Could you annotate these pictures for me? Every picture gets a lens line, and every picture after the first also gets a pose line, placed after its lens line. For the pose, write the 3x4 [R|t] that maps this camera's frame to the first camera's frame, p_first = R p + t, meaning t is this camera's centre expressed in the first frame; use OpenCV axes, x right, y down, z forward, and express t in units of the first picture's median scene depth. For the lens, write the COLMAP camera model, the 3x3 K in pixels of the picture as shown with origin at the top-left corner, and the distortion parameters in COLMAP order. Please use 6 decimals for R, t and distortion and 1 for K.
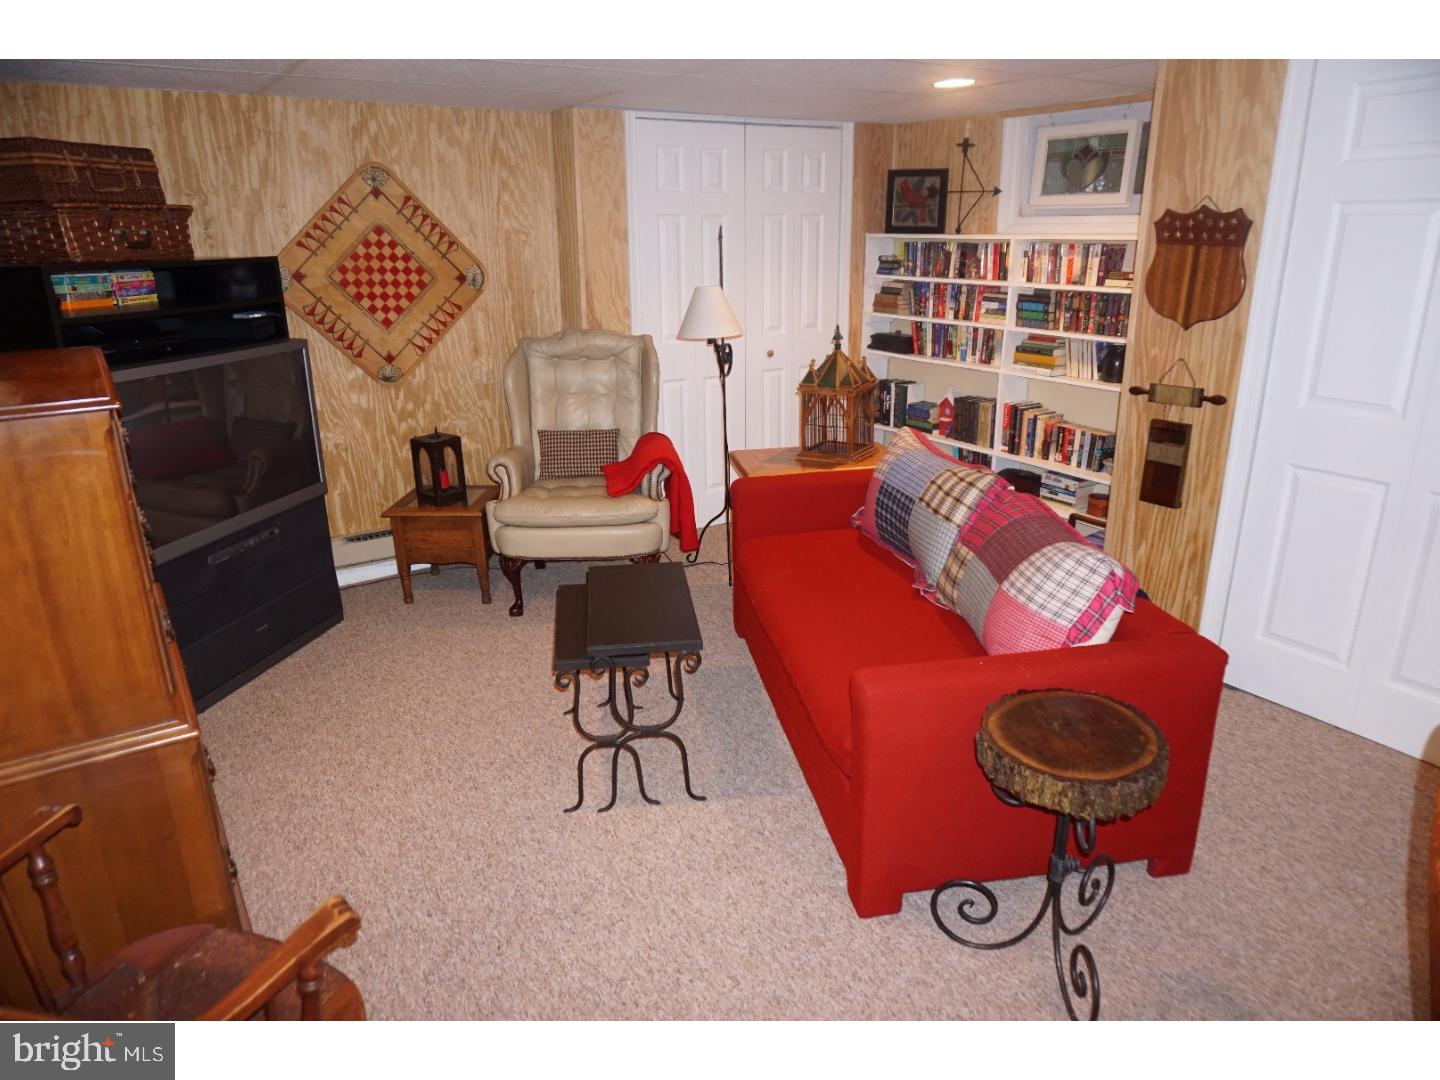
lens RADIAL K [[965.8, 0, 718.1], [0, 965.8, 539.6], [0, 0, 1]] dist [-0.025869, 0.008198]
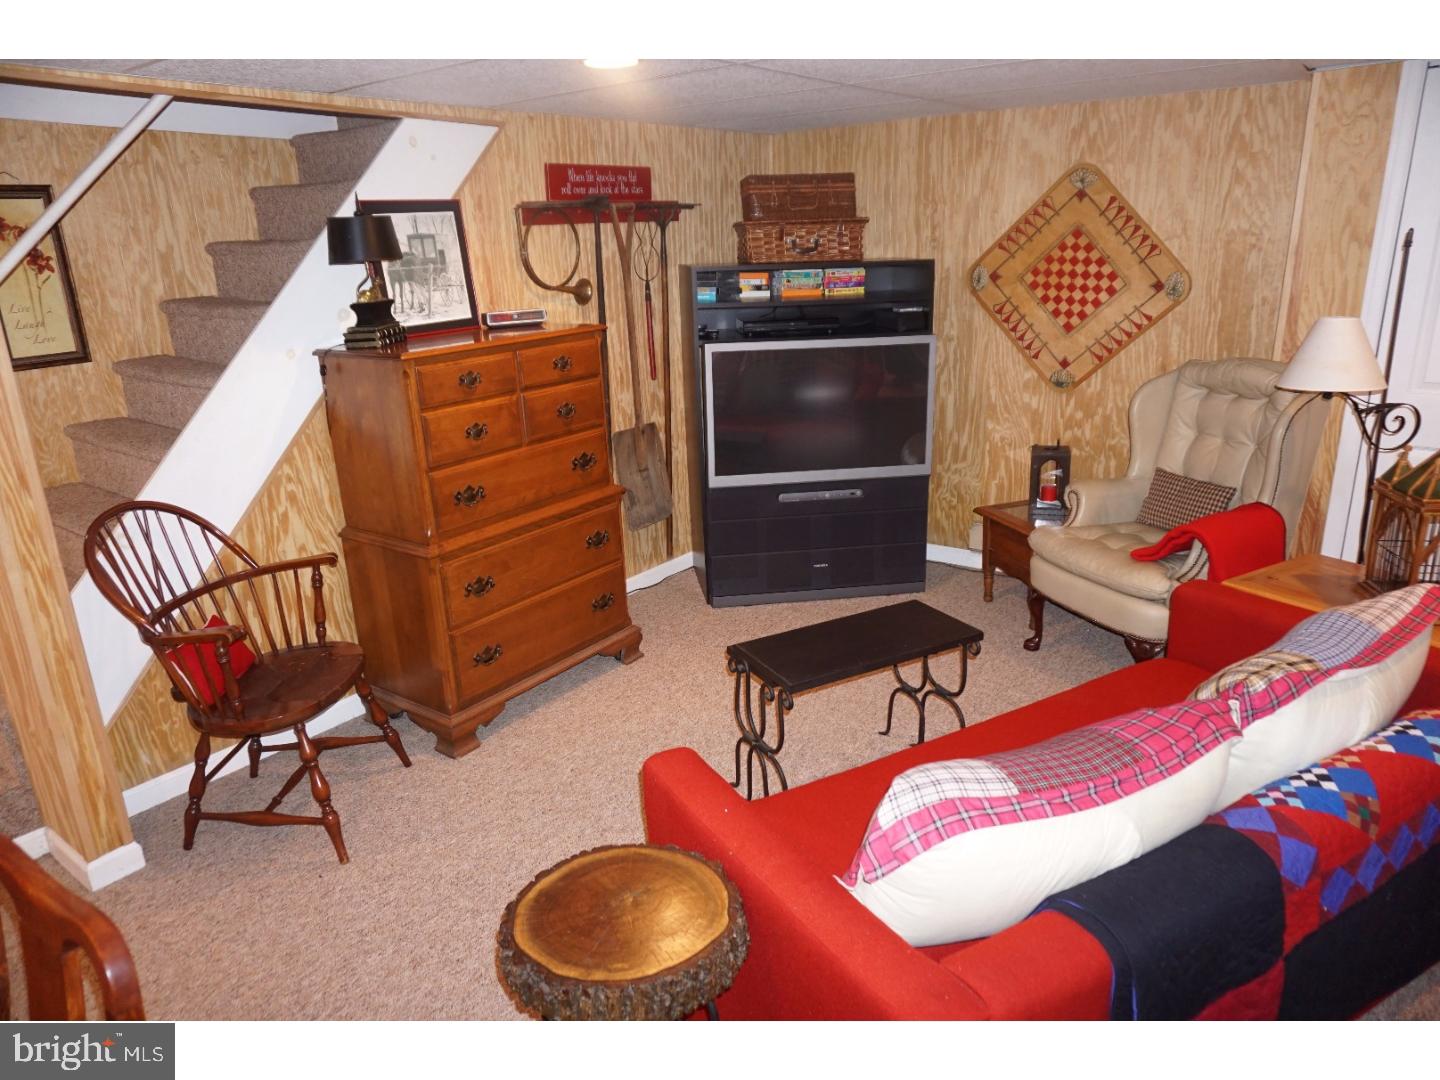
lens RADIAL K [[965.8, 0, 716.5], [0, 965.8, 545.3], [0, 0, 1]] dist [-0.025869, 0.008198]
pose [[0.320271, 0.288865, -0.902211, 0.494684], [-0.261888, 0.942258, 0.208720, -0.128251], [0.910407, 0.169431, 0.377428, 0.344671]]
